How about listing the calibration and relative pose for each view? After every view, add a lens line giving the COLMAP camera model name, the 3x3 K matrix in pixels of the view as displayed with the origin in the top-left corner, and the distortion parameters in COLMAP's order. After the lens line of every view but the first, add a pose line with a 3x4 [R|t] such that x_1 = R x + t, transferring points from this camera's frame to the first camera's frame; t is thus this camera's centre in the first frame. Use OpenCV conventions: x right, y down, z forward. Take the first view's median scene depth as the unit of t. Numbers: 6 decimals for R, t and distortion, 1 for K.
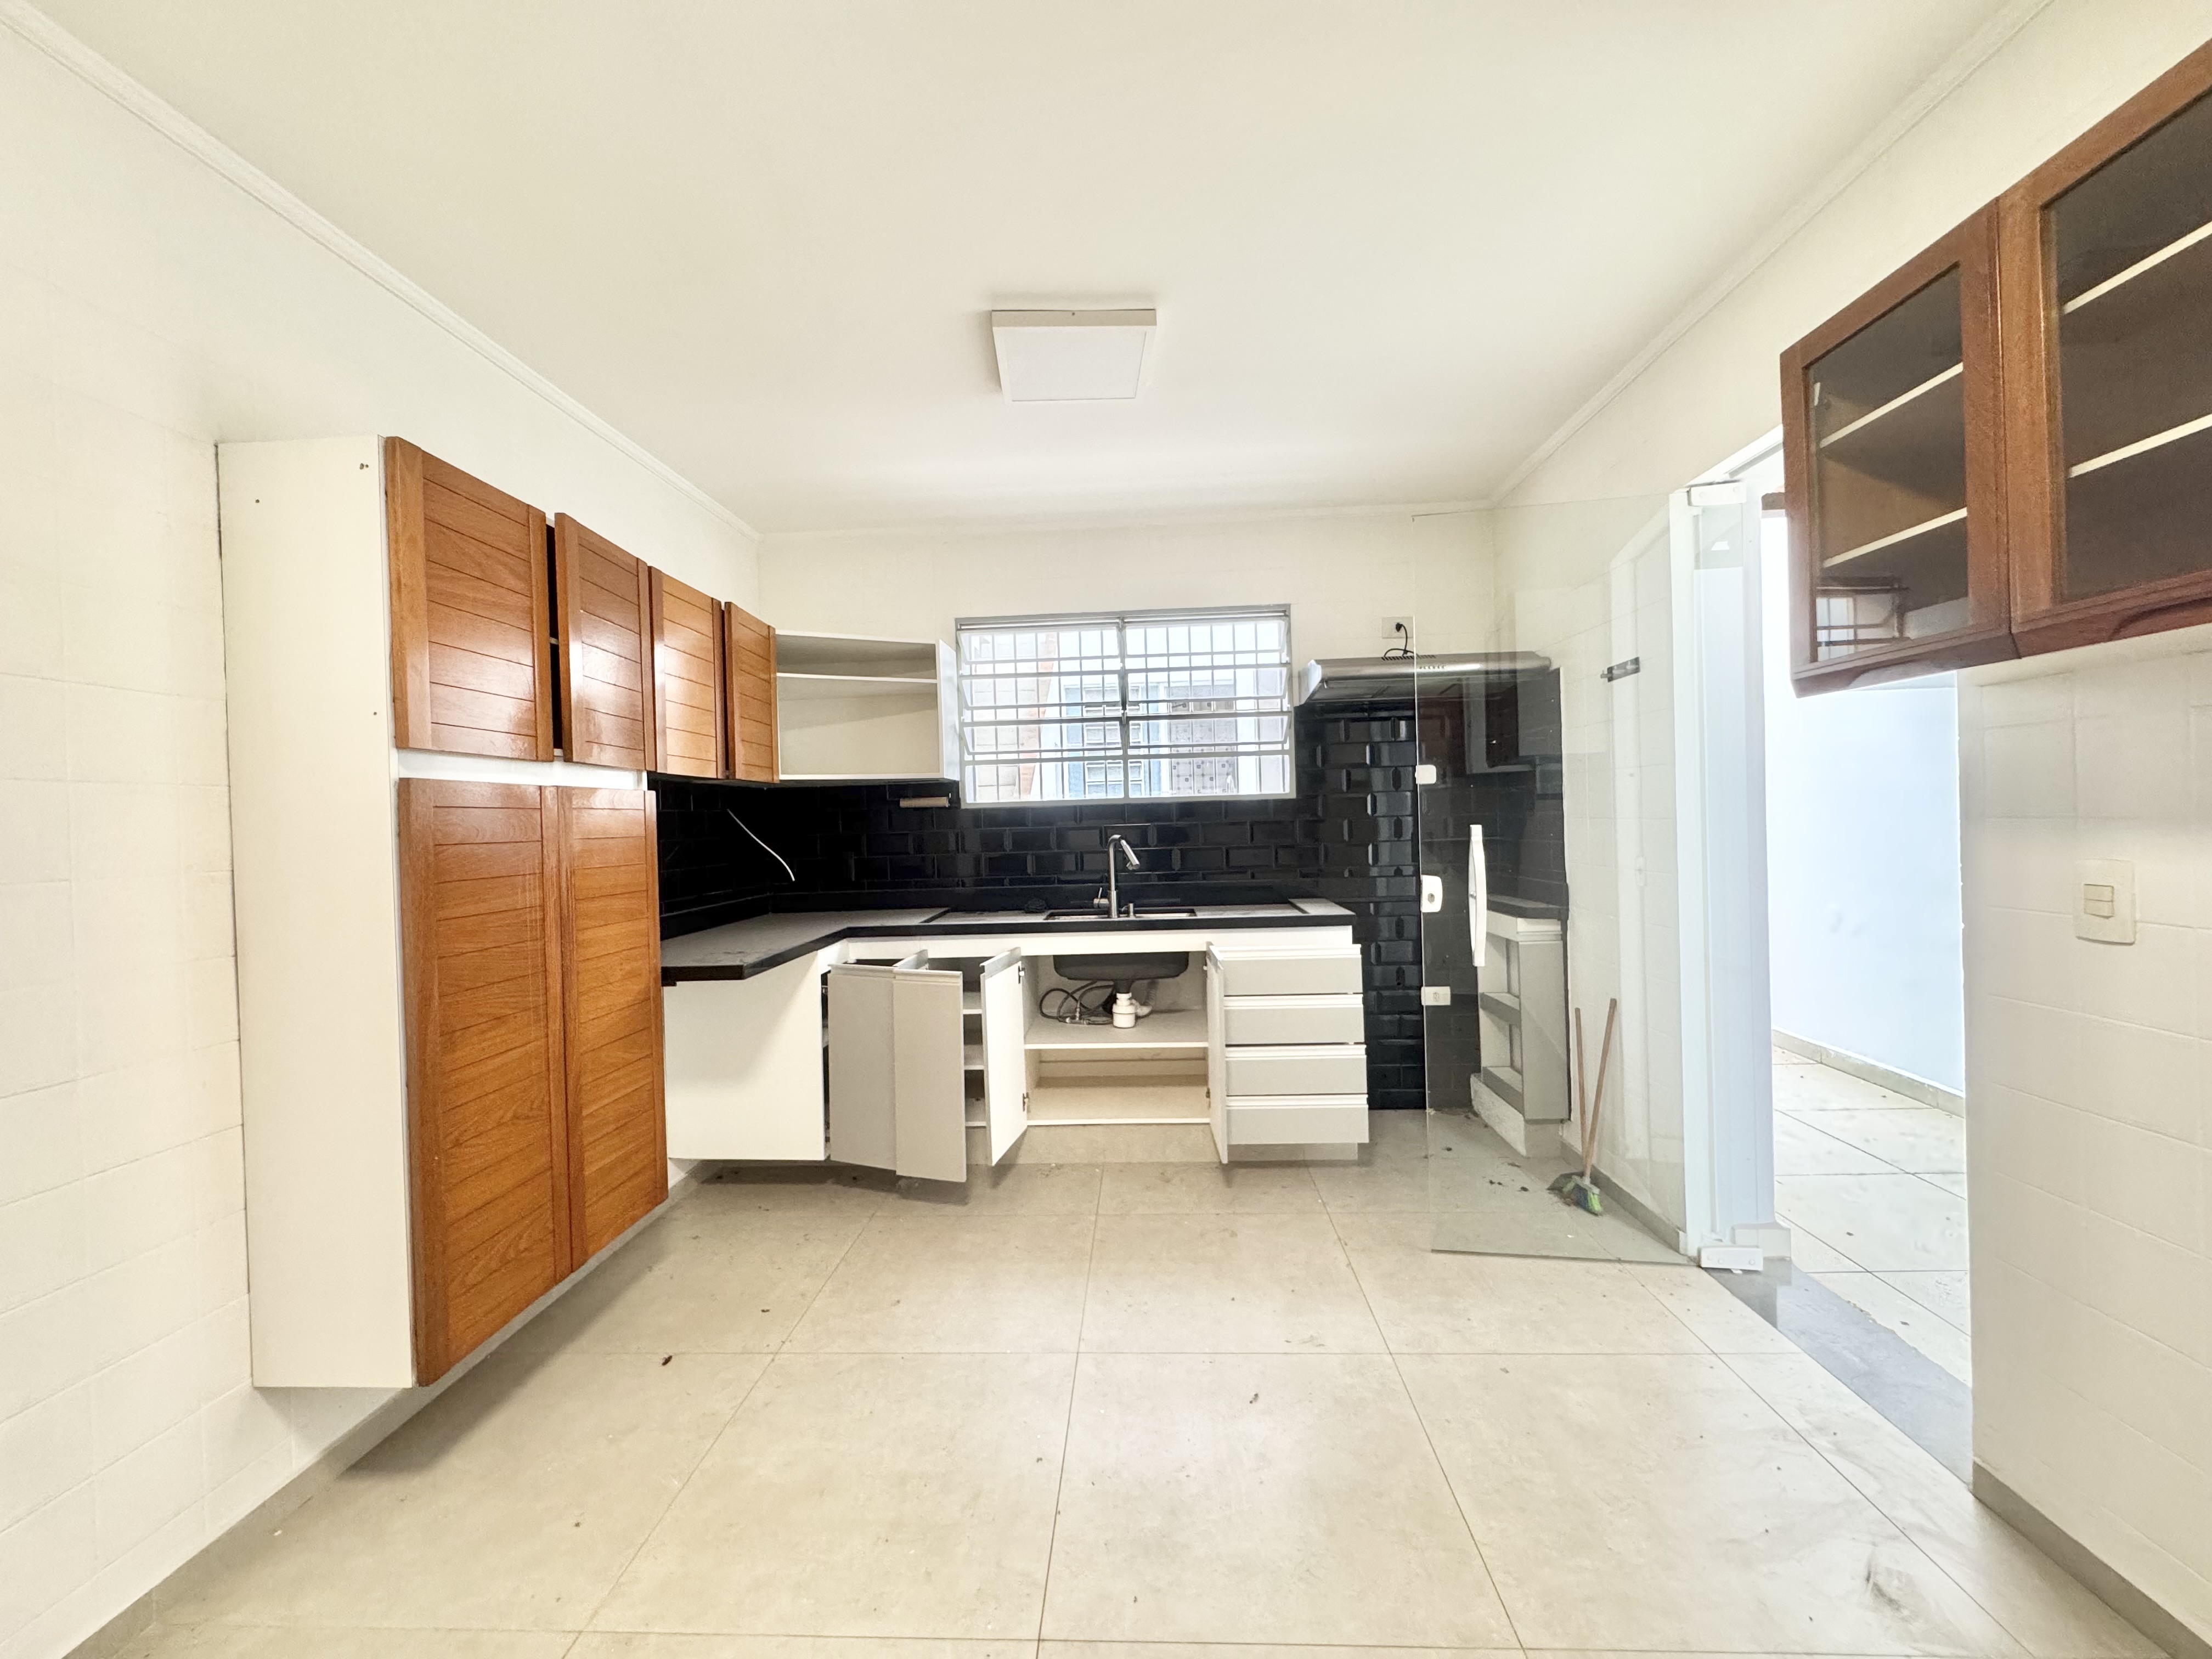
lens RADIAL K [[879.9, 0, 1101.9], [0, 879.9, 825.8], [0, 0, 1]] dist [-0.000253, 0.000277]
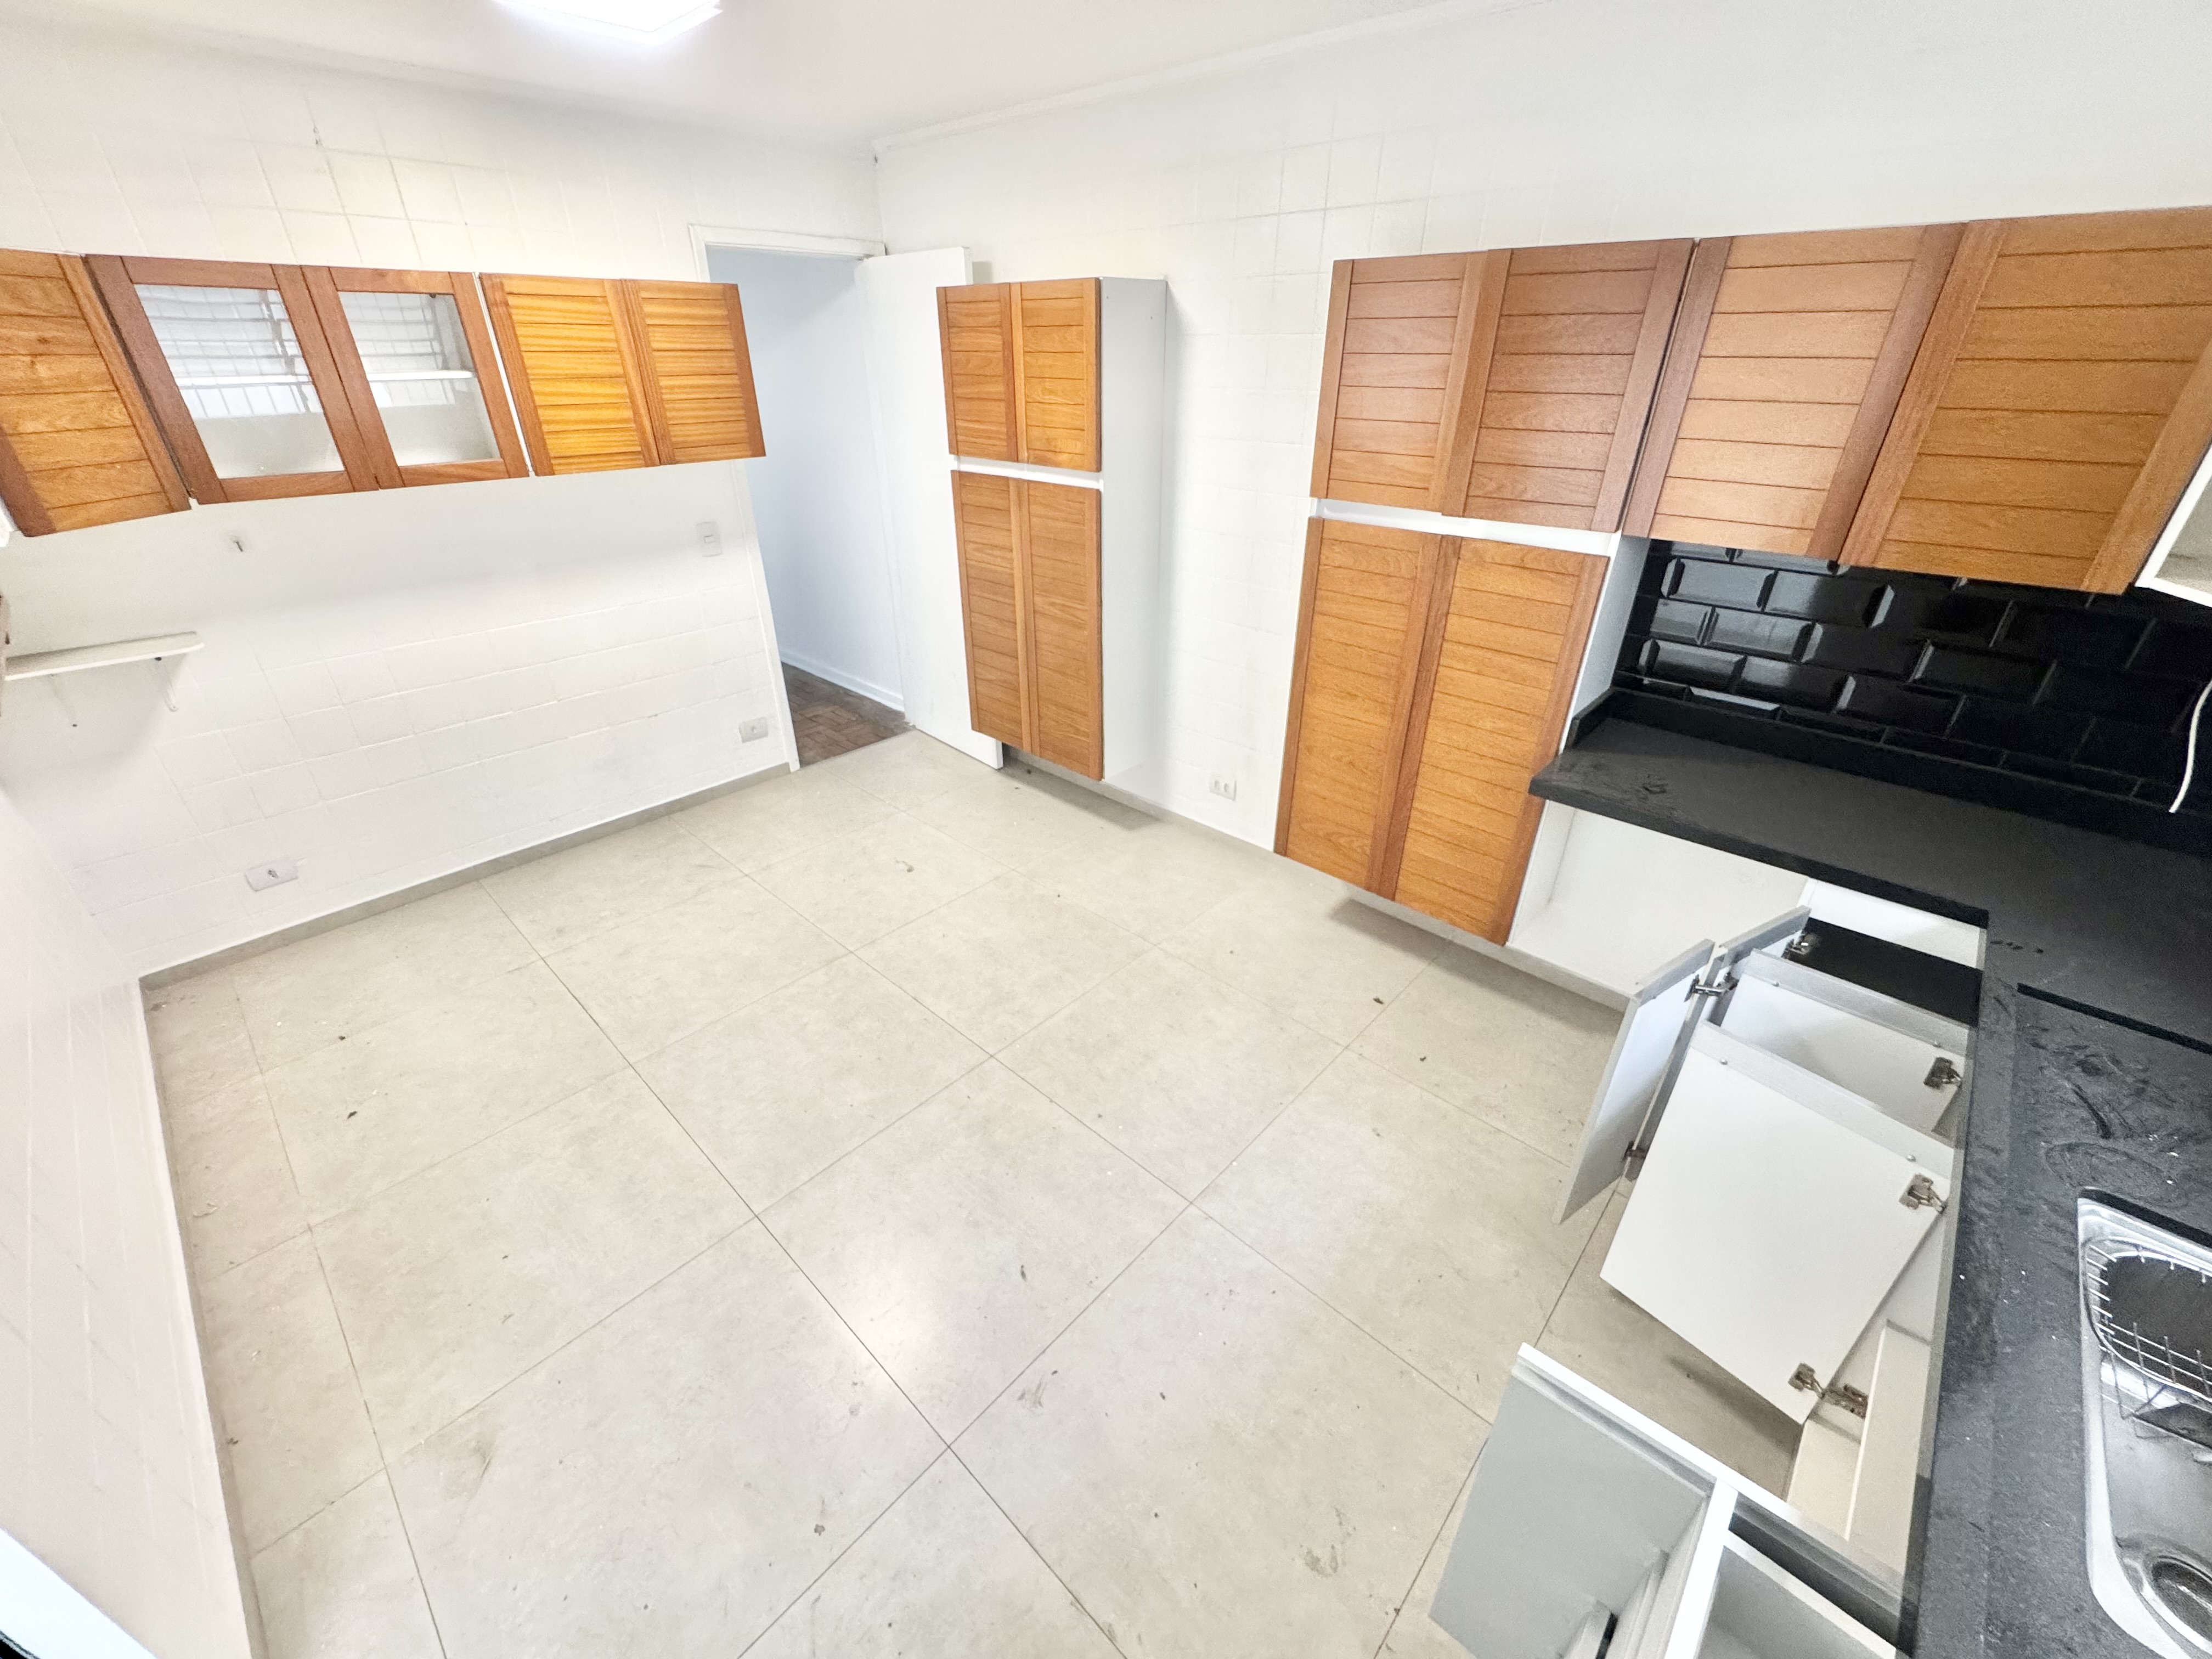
lens RADIAL K [[879.9, 0, 1106.2], [0, 879.9, 819.7], [0, 0, 1]] dist [-0.000253, 0.000277]
pose [[-0.639885, 0.392177, -0.660867, 0.355462], [0.017467, 0.867177, 0.497694, -0.192715], [0.768272, 0.306923, -0.561743, 0.908867]]
